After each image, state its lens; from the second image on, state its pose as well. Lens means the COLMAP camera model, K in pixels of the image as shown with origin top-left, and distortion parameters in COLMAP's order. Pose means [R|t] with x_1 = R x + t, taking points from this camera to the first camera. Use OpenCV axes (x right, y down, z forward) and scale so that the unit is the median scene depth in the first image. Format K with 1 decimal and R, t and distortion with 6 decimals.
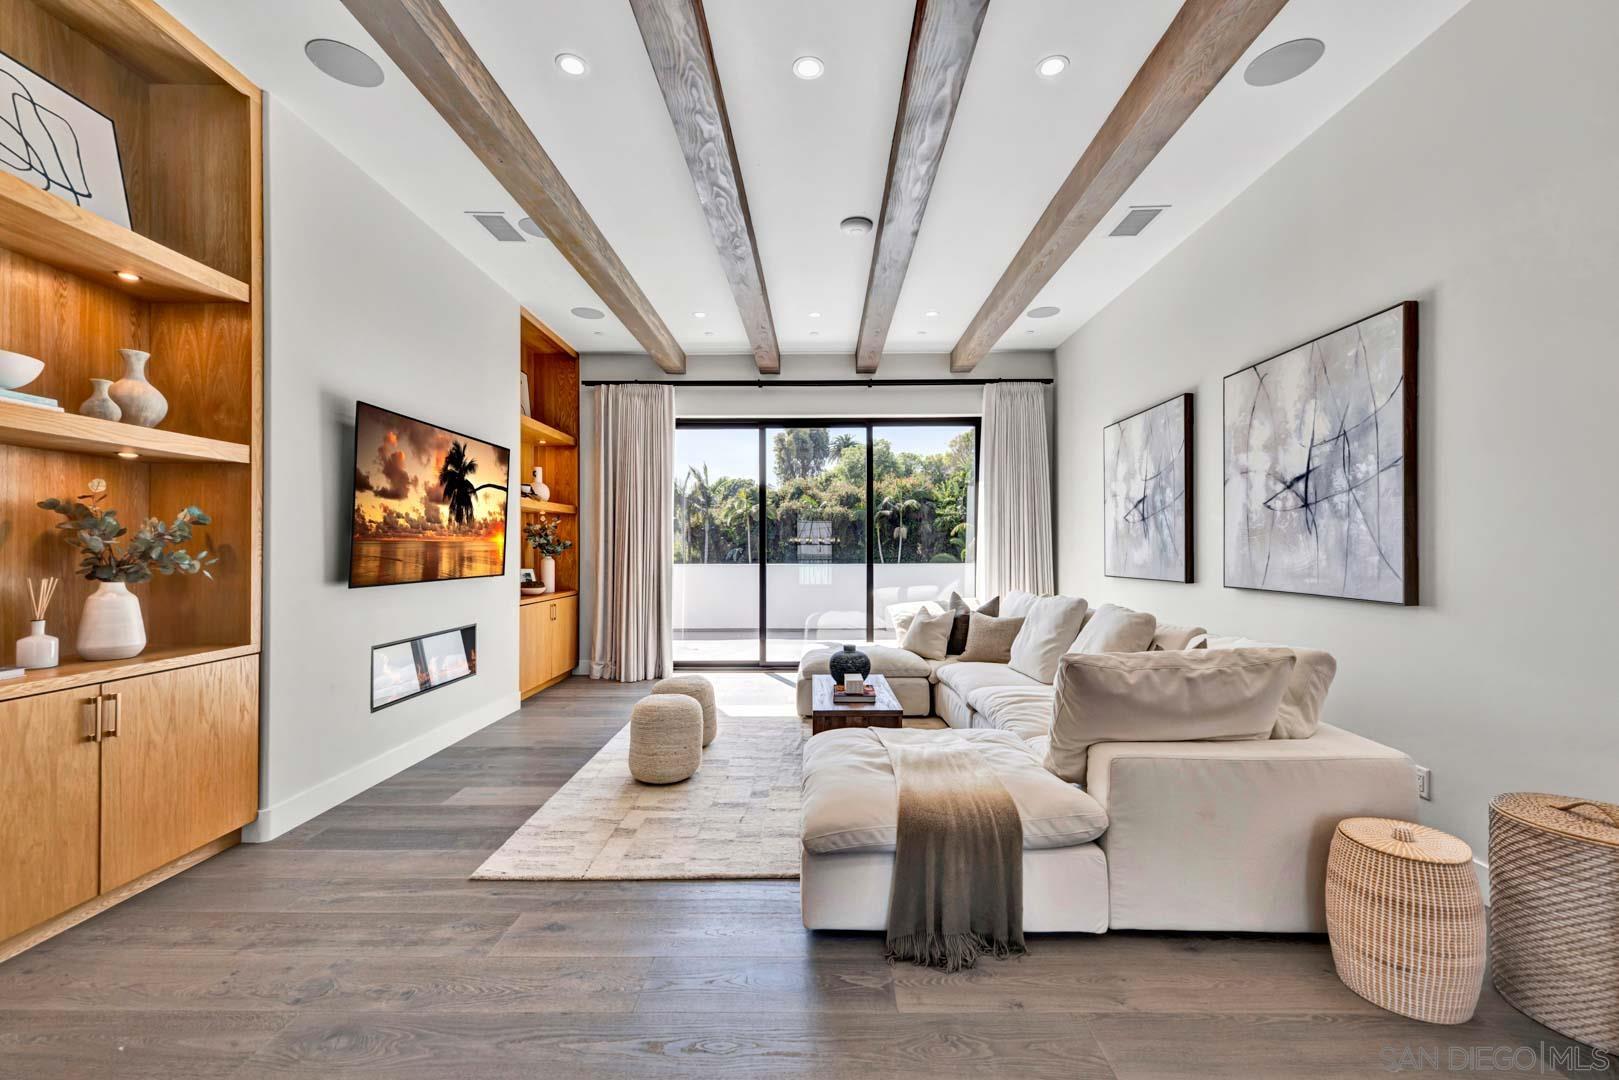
lens RADIAL K [[672.5, 0, 829.7], [0, 672.5, 543.7], [0, 0, 1]] dist [0.002922, 0.000250]
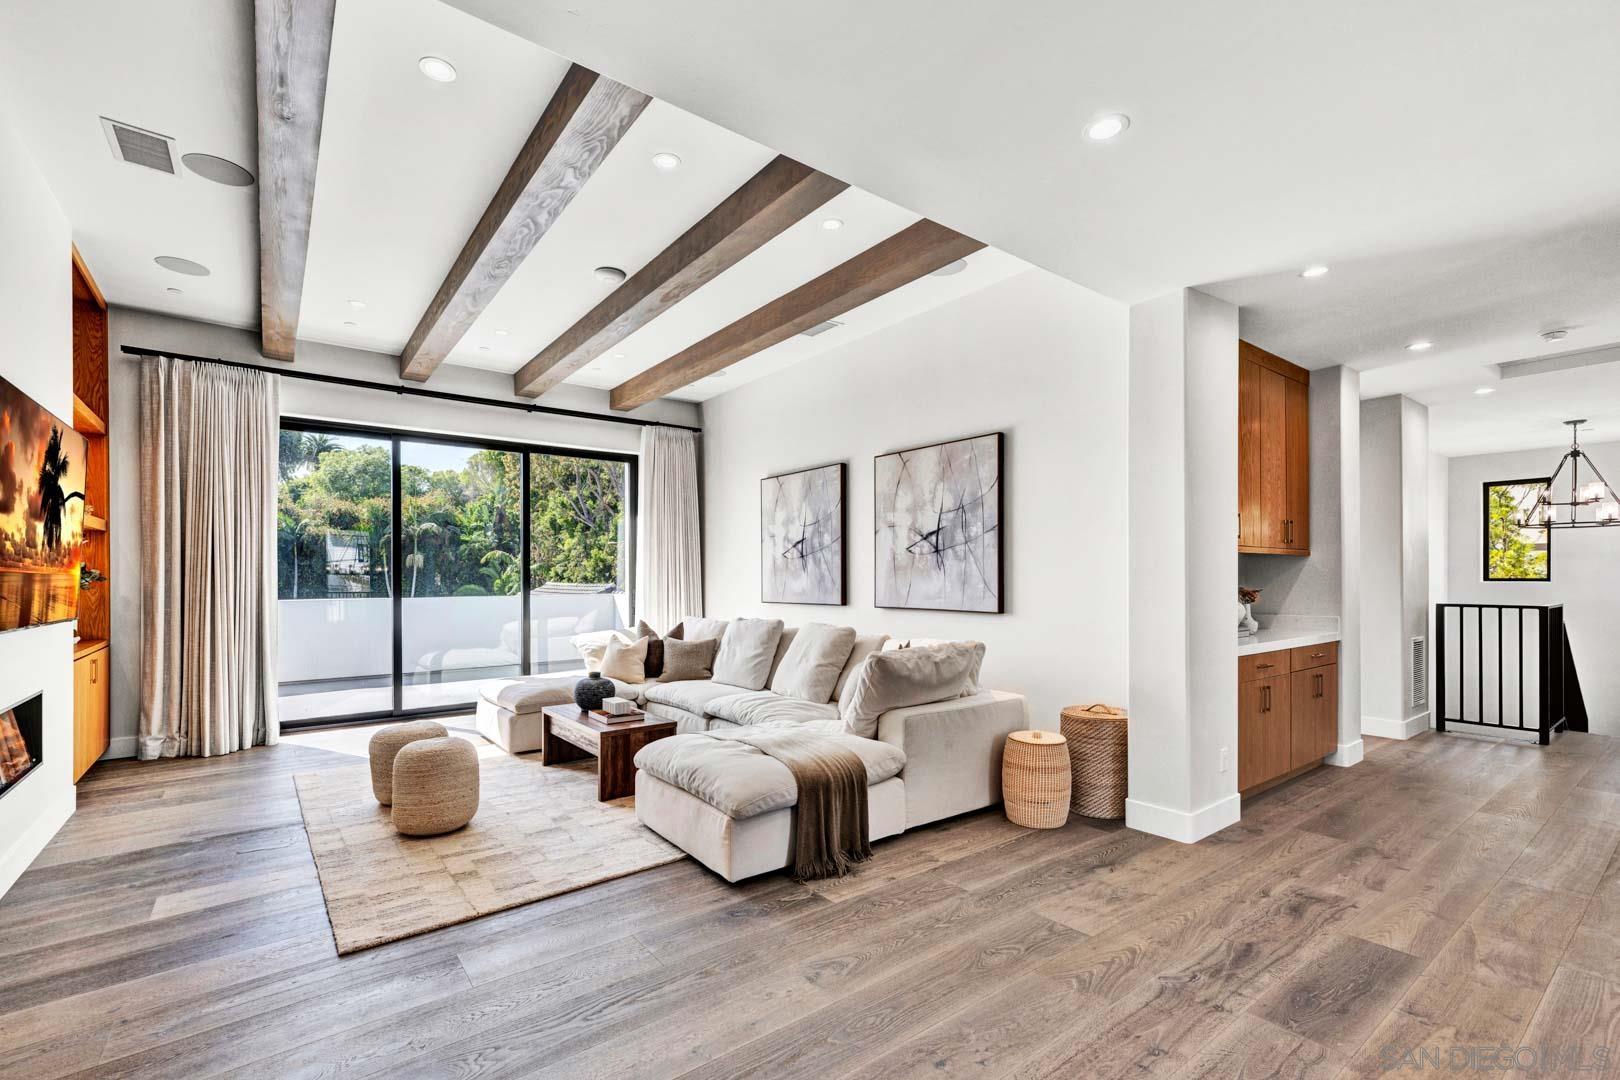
lens RADIAL K [[696.1, 0, 807.1], [0, 696.1, 579.1], [0, 0, 1]] dist [0.013891, 0.011545]
pose [[0.801535, -0.002116, 0.597943, -0.437178], [-0.002428, 0.999974, 0.006794, -0.003733], [-0.597942, -0.006898, 0.801509, -0.081745]]
